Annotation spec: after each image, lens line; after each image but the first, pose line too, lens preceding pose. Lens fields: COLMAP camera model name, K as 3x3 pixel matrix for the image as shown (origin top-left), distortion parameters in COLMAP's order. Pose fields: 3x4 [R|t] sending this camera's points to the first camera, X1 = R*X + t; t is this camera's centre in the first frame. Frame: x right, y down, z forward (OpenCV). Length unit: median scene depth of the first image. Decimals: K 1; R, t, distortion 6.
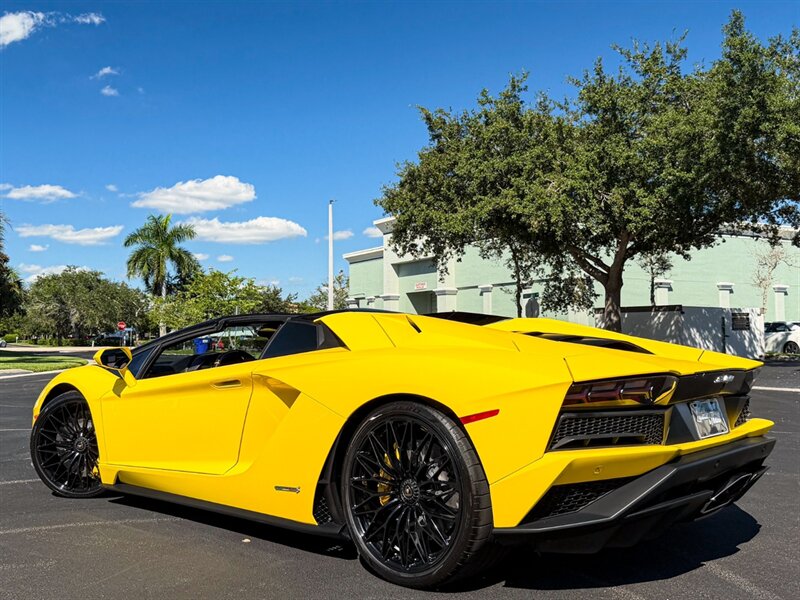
lens RADIAL K [[794.4, 0, 407.0], [0, 794.4, 269.2], [0, 0, 1]] dist [0.197641, -0.436707]
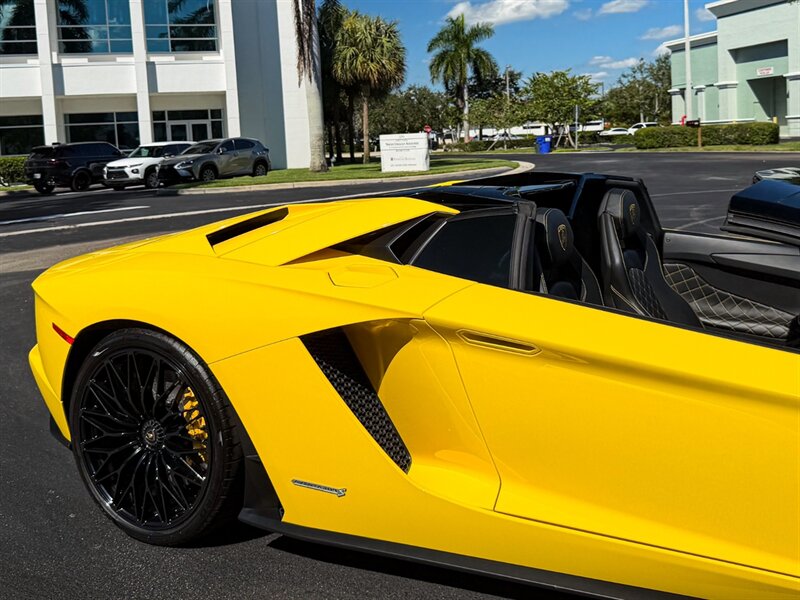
lens RADIAL K [[906.7, 0, 404.7], [0, 906.7, 210.3], [0, 0, 1]] dist [0.156936, -0.336546]
pose [[0.963833, -0.025840, -0.265251, -0.232129], [0.070056, 0.984851, 0.158622, -0.043330], [0.257134, -0.171467, 0.951042, -0.381207]]
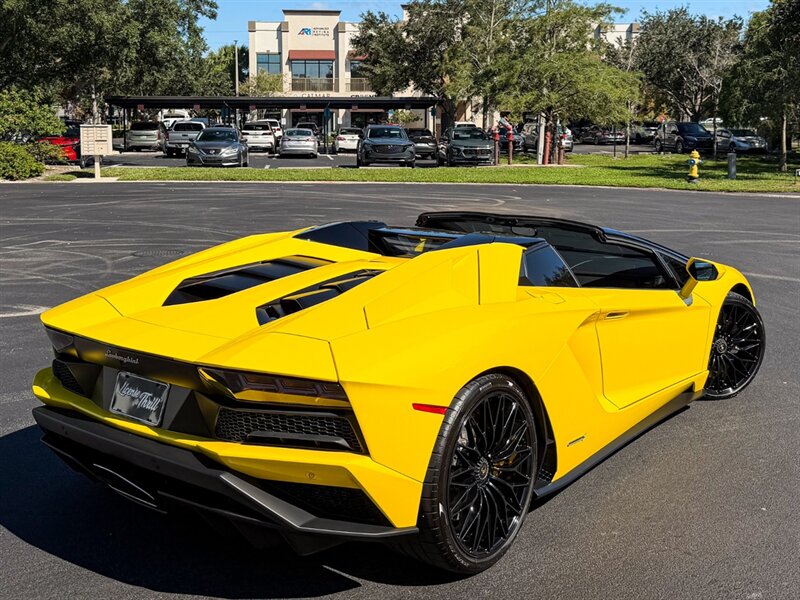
lens RADIAL K [[893.9, 0, 374.3], [0, 893.9, 176.2], [0, 0, 1]] dist [0.229478, -0.577263]
pose [[0.416332, -0.048631, 0.907911, -0.426052], [-0.077574, 0.993027, 0.088763, -0.051668], [-0.905897, -0.107385, 0.409656, -0.315487]]
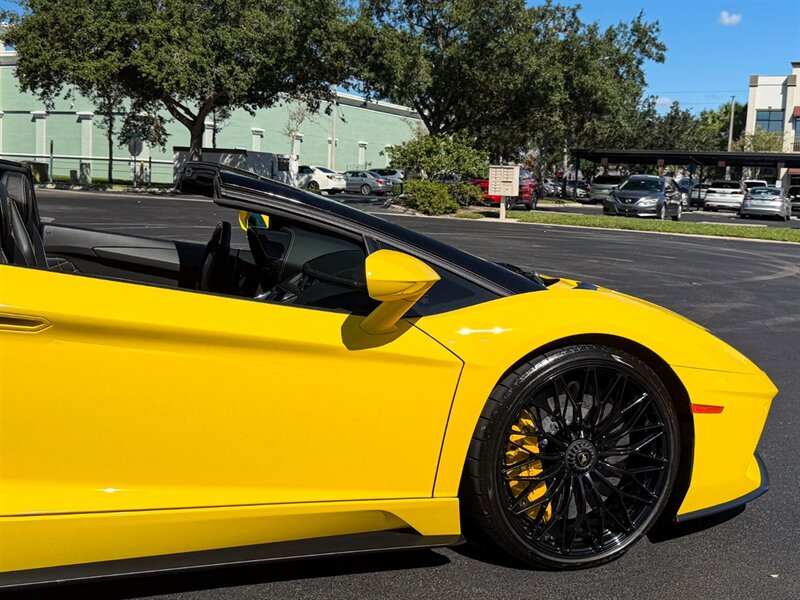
lens RADIAL K [[856.8, 0, 420.8], [0, 856.8, 266.9], [0, 0, 1]] dist [0.199640, -0.466731]
pose [[0.820785, -0.015399, 0.571029, -0.261994], [-0.097522, 0.981184, 0.166635, -0.034990], [-0.562851, -0.192459, 0.803840, -0.373264]]
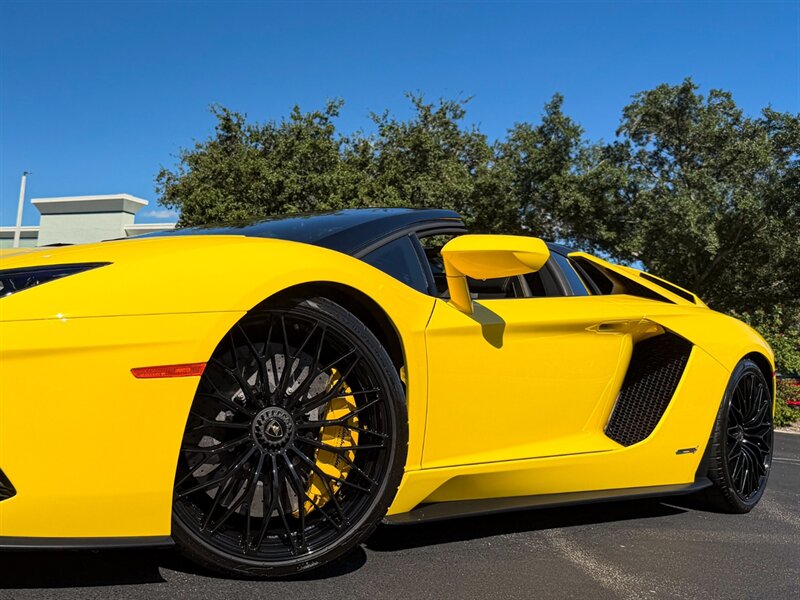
lens RADIAL K [[770.3, 0, 268.2], [0, 770.3, 284.8], [0, 0, 1]] dist [0.158940, -0.292733]
pose [[0.915616, 0.131132, 0.380069, -0.283544], [-0.137984, 0.990391, -0.009292, 0.024509], [-0.377635, -0.043935, 0.924912, 0.049451]]
